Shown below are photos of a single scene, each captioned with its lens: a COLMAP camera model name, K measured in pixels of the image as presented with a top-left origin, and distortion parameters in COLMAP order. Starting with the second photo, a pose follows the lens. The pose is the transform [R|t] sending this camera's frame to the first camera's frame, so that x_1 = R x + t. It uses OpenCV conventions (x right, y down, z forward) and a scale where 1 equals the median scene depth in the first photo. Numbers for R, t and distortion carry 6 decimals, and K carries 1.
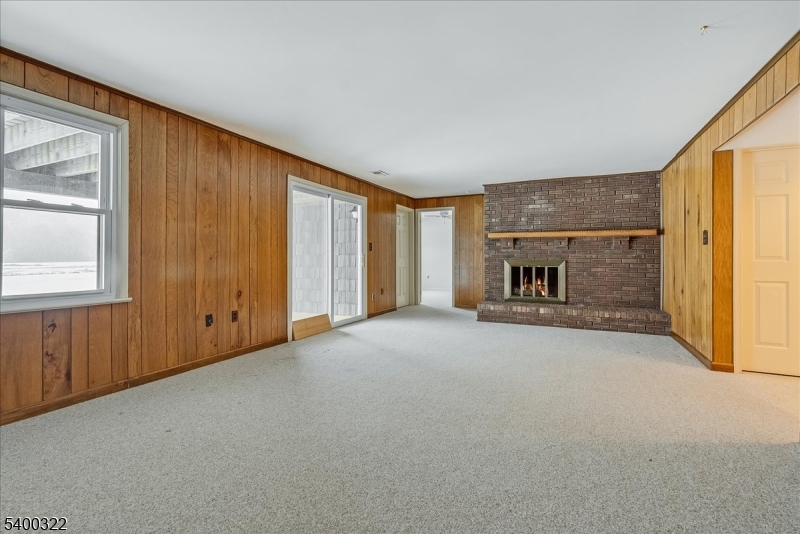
lens RADIAL K [[370.4, 0, 399.5], [0, 370.4, 261.8], [0, 0, 1]] dist [-0.012528, -0.000221]
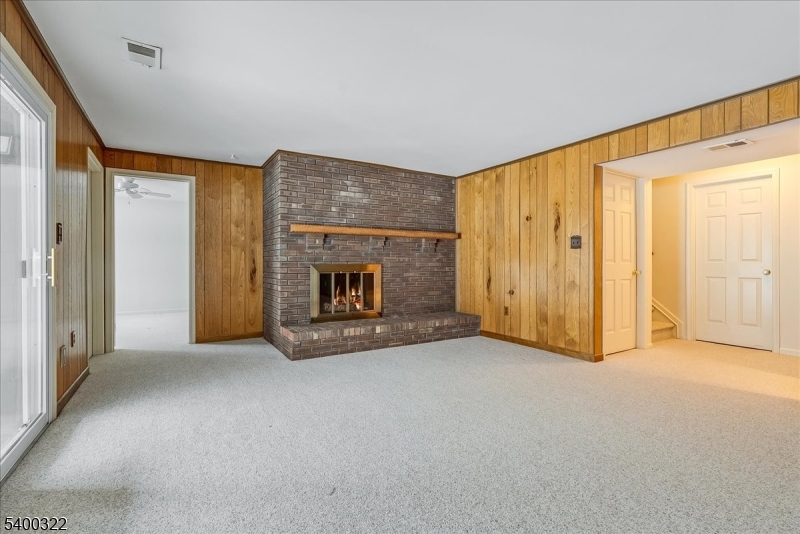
lens RADIAL K [[370.4, 0, 399.5], [0, 370.4, 263.2], [0, 0, 1]] dist [-0.012528, -0.000221]
pose [[0.543864, -0.002432, 0.839170, -0.227414], [0.012057, 0.999915, -0.004916, -0.001444], [-0.839087, 0.012792, 0.543847, 0.511794]]
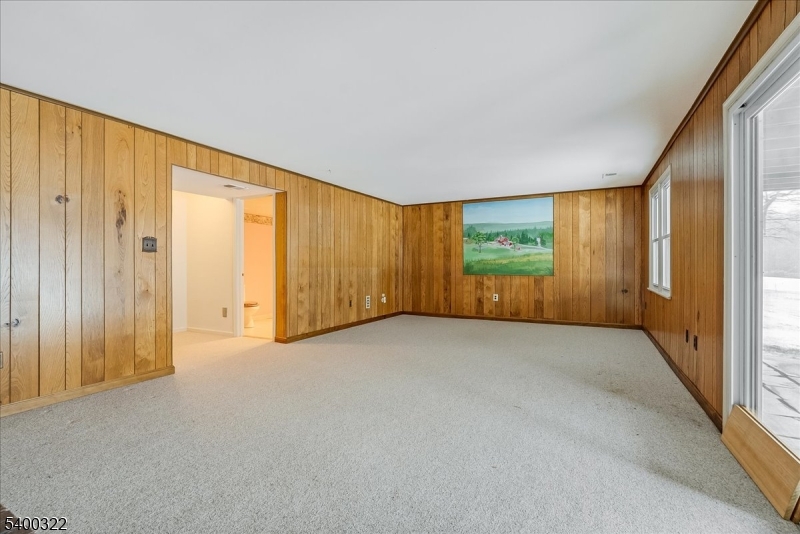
lens RADIAL K [[370.4, 0, 400.9], [0, 370.4, 265.5], [0, 0, 1]] dist [-0.012528, -0.000221]
pose [[-0.999470, -0.001377, 0.032517, 0.279395], [-0.000837, 0.999862, 0.016611, -0.024506], [-0.032536, 0.016575, -0.999333, 1.532630]]
